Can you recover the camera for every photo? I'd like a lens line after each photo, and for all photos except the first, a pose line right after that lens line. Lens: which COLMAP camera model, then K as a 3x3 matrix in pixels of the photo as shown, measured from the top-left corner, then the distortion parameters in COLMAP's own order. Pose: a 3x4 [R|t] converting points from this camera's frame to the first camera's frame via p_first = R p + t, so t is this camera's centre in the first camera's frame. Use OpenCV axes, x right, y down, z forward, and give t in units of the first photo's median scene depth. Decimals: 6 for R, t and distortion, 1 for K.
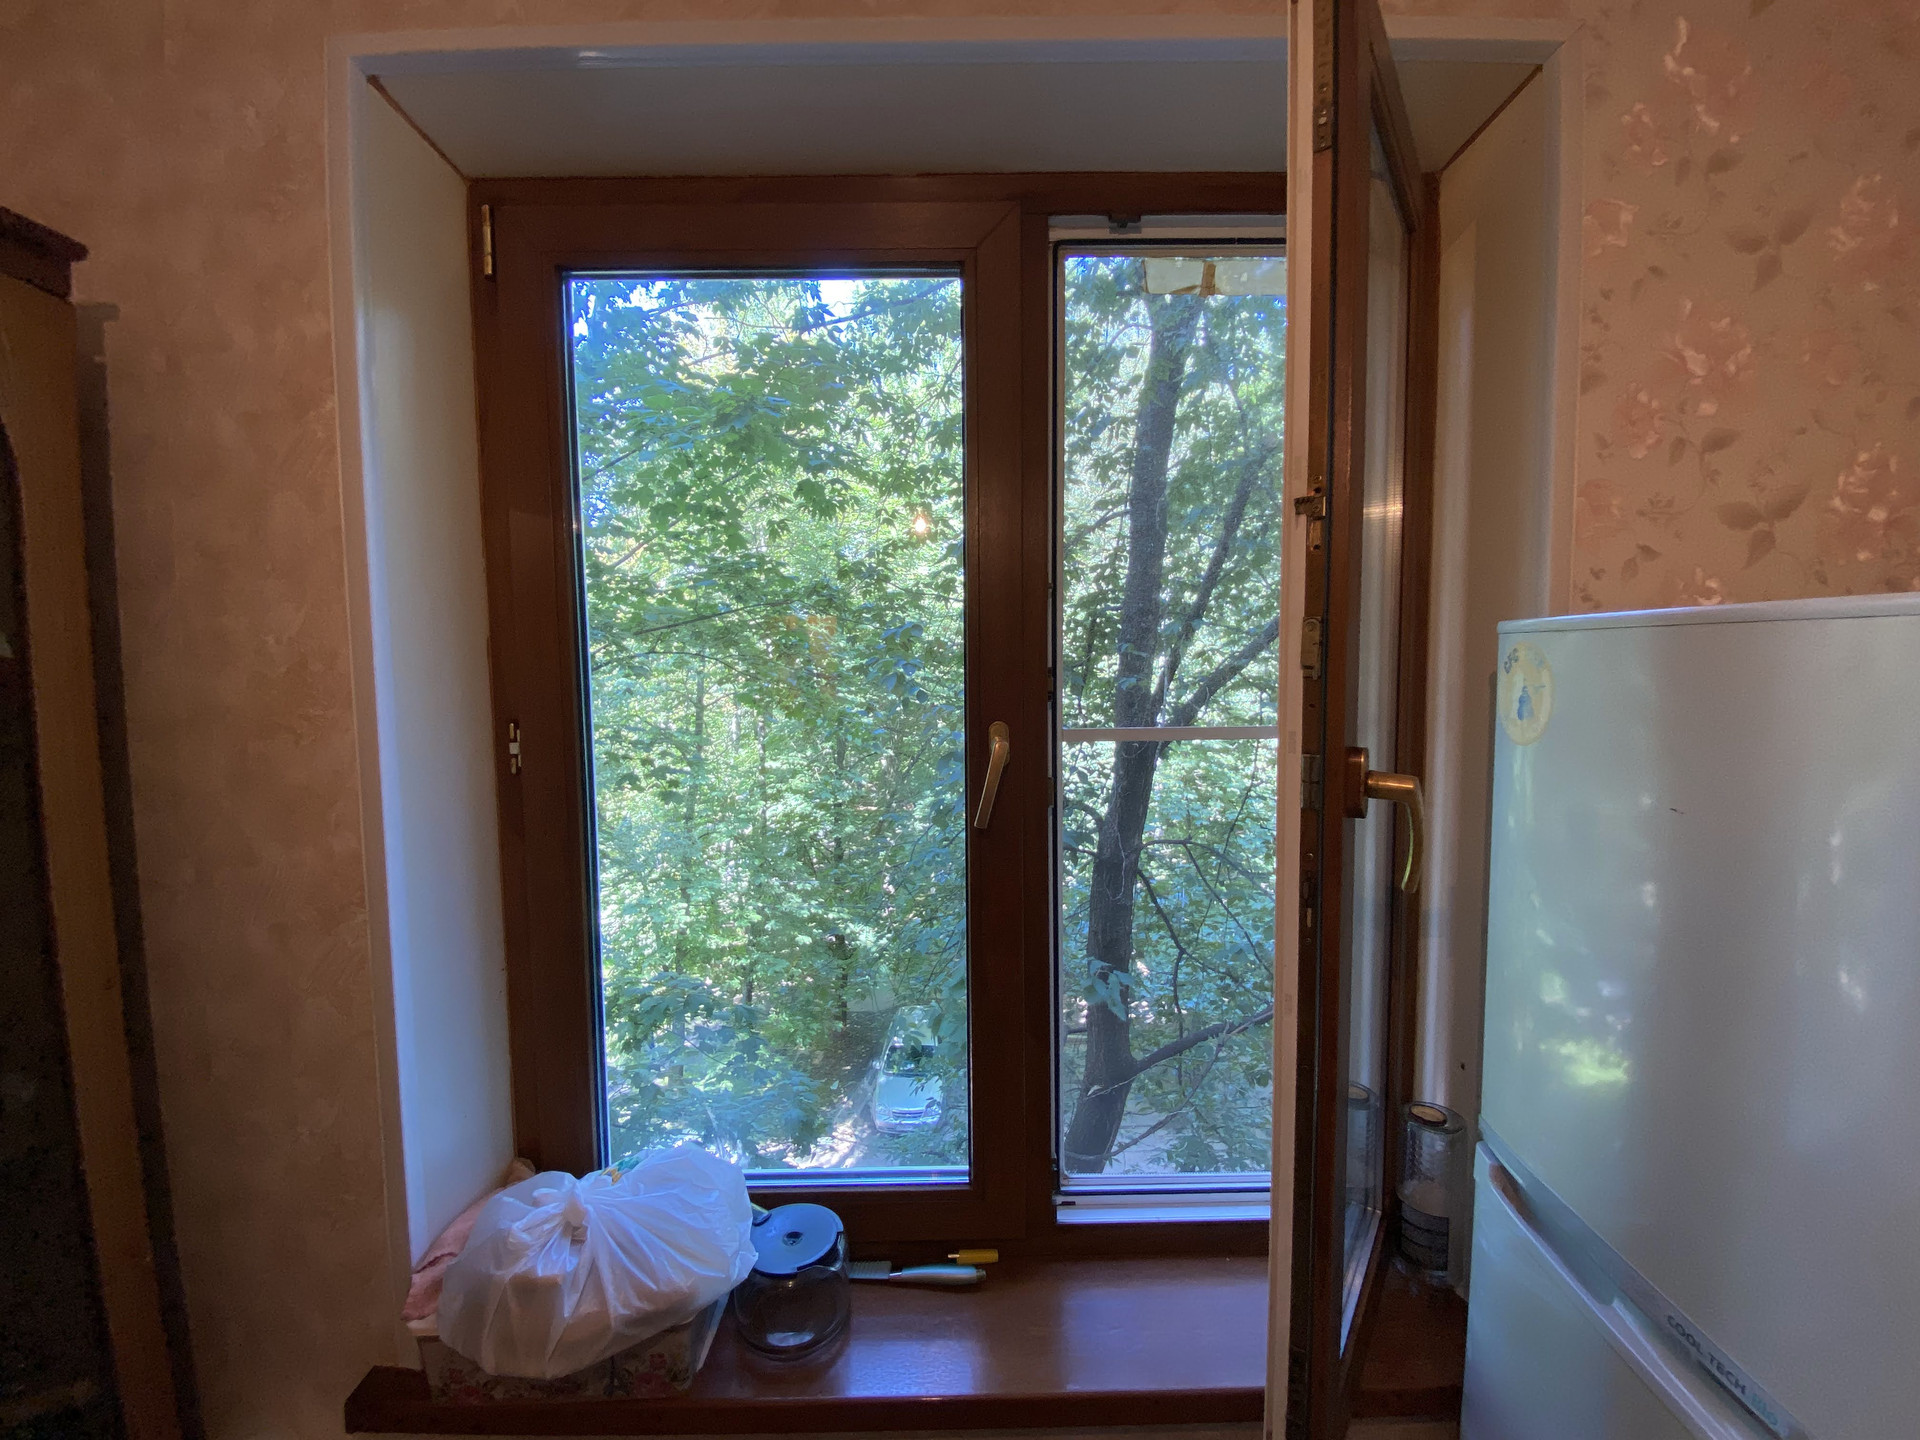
lens RADIAL K [[780.6, 0, 953.2], [0, 780.6, 727.3], [0, 0, 1]] dist [0.009539, -0.014551]
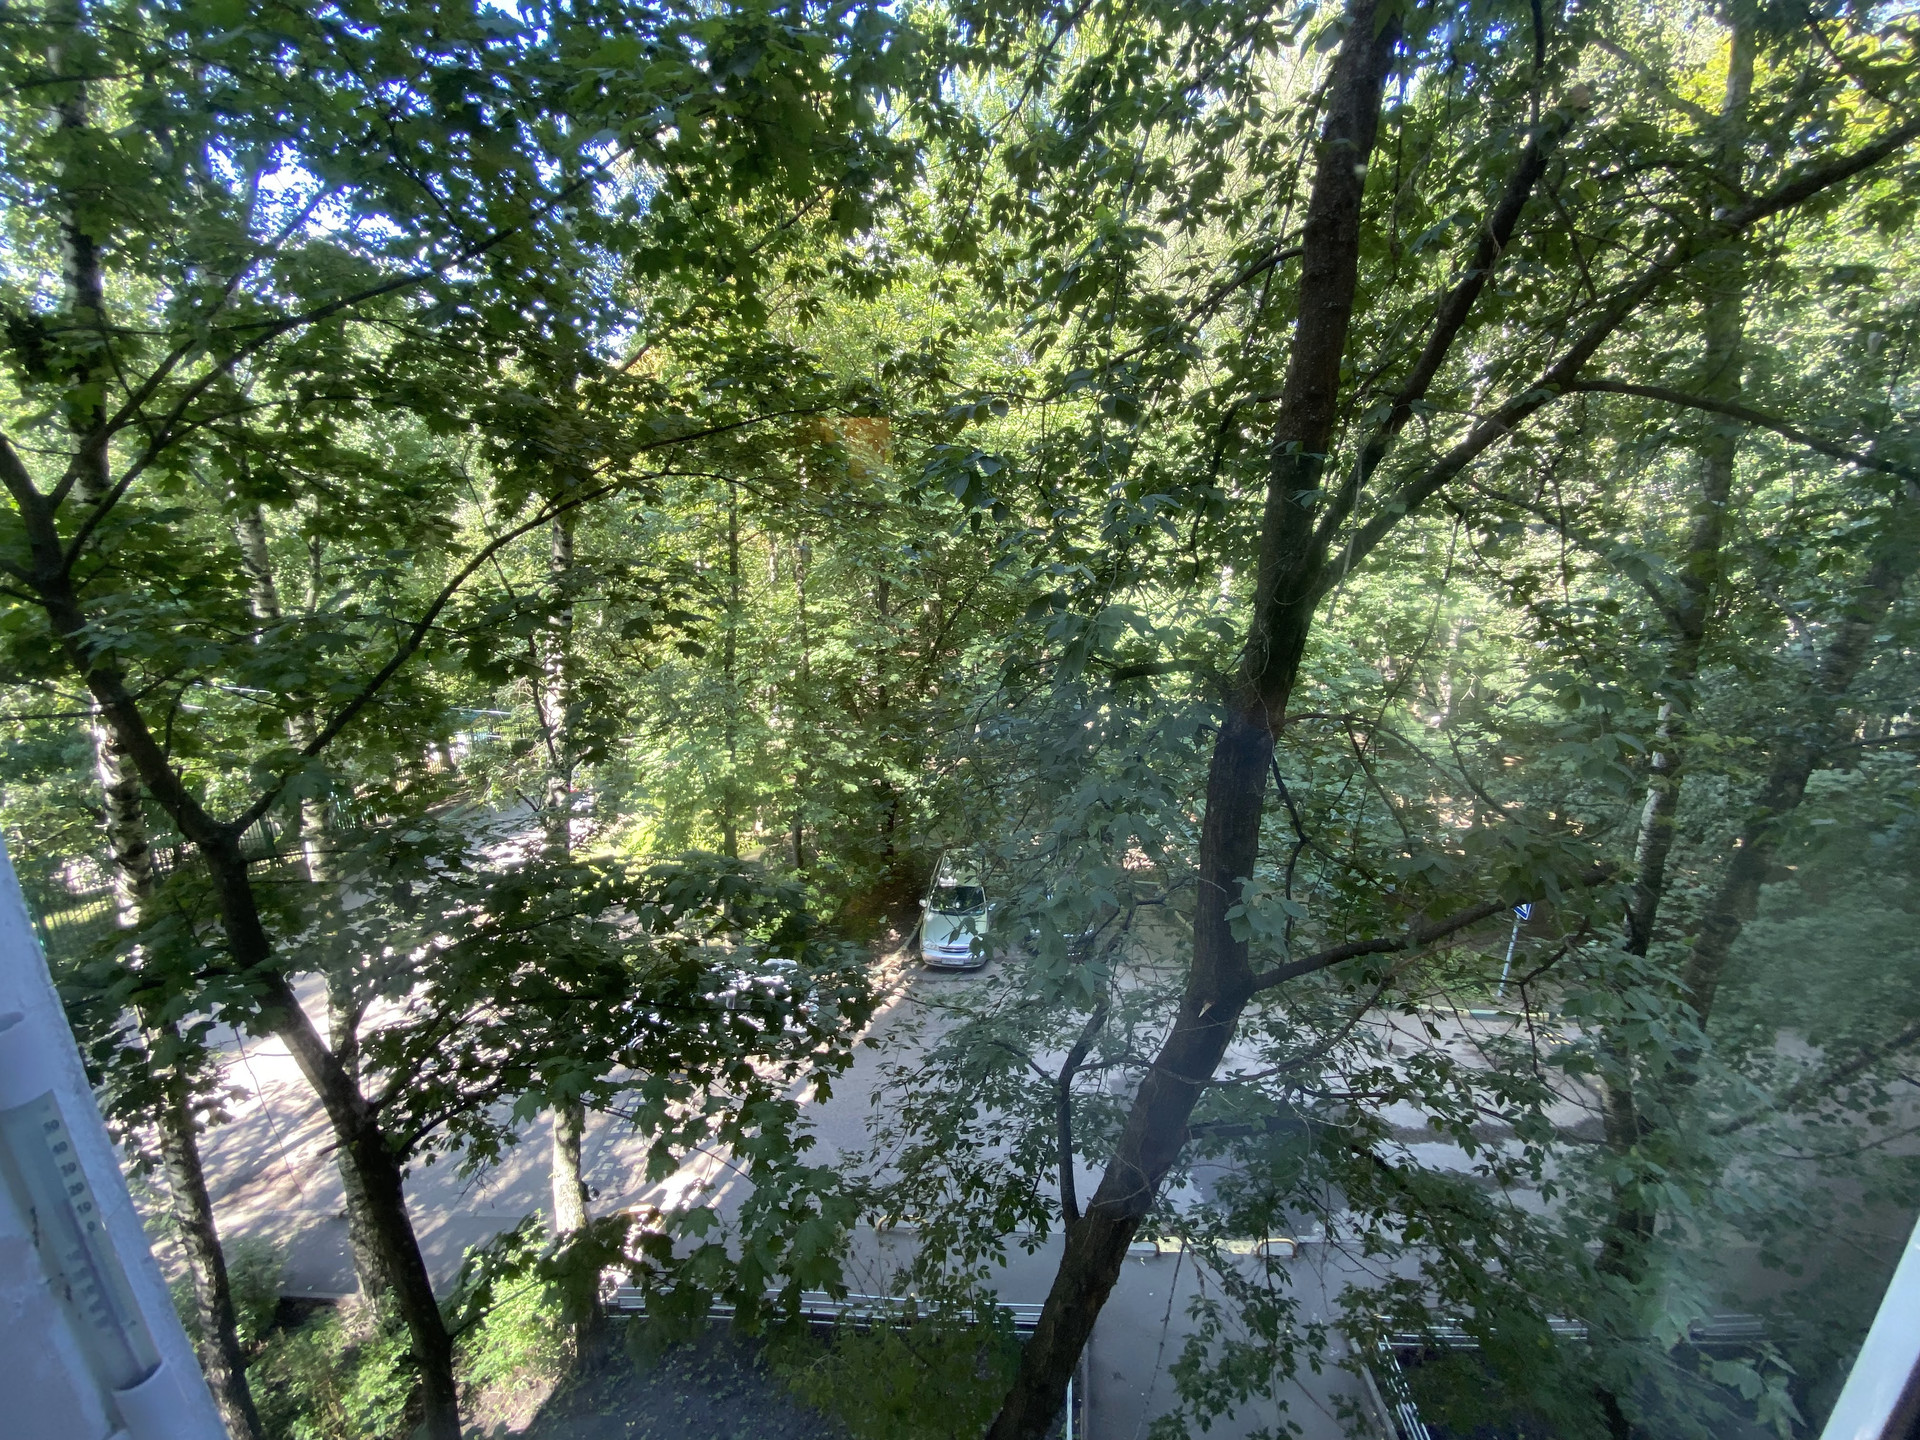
lens RADIAL K [[780.6, 0, 962.1], [0, 780.6, 739.5], [0, 0, 1]] dist [0.009539, -0.014551]
pose [[0.999070, 0.015772, -0.040126, -0.026140], [-0.006956, 0.977461, 0.211003, 0.005365], [0.042549, -0.210528, 0.976662, 0.123809]]
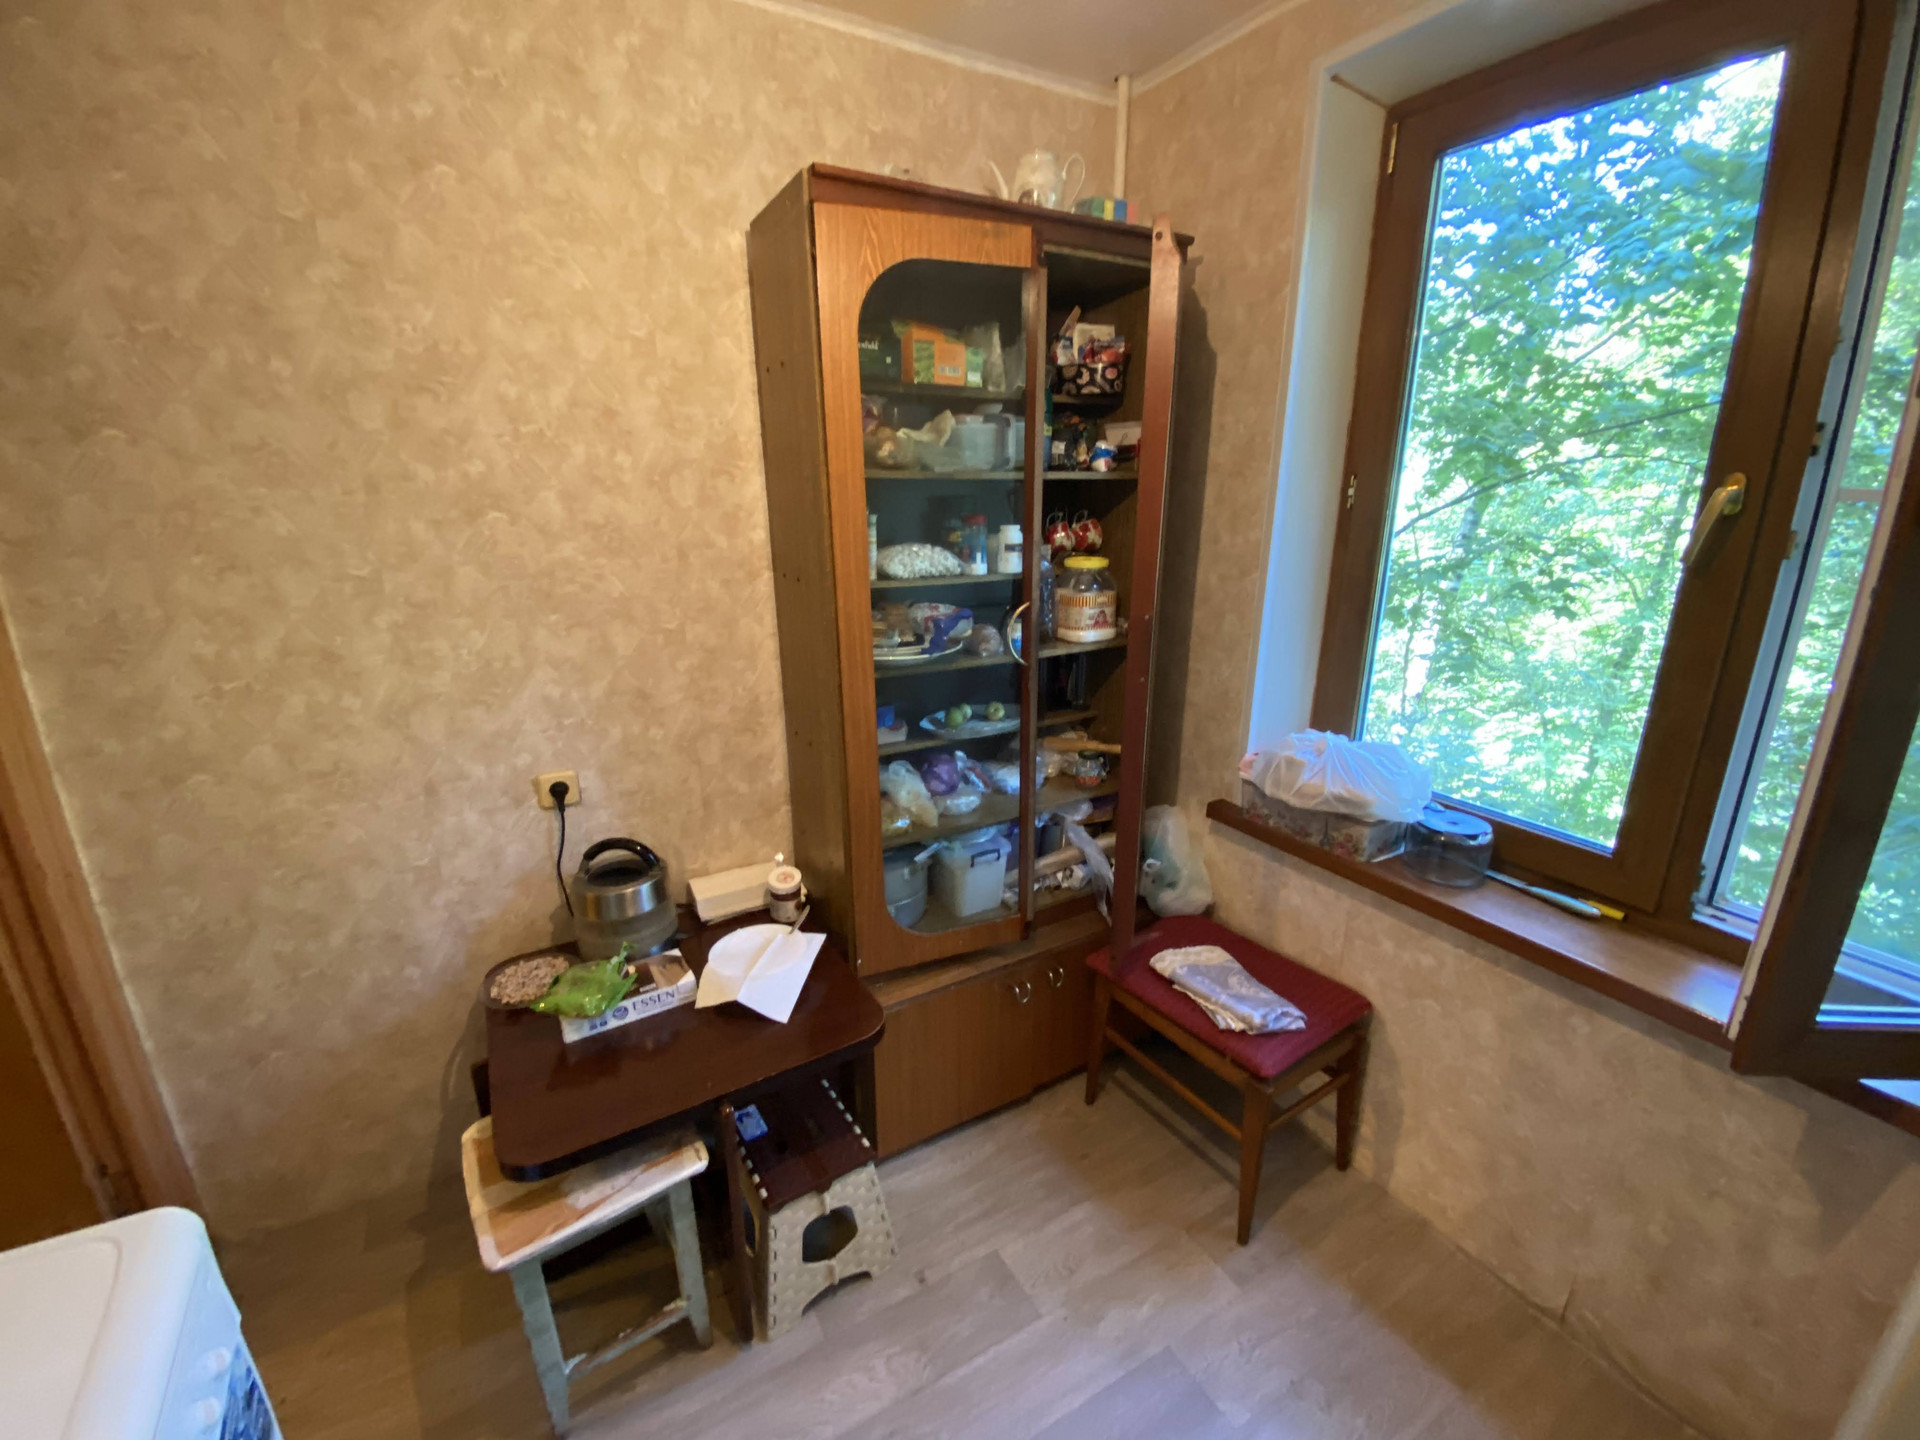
lens RADIAL K [[780.6, 0, 960.0], [0, 780.6, 714.9], [0, 0, 1]] dist [0.009539, -0.014551]
pose [[0.484925, 0.246302, -0.839156, 0.079671], [-0.067922, 0.967231, 0.244643, 0.020175], [0.871914, -0.061637, 0.485764, -0.080701]]
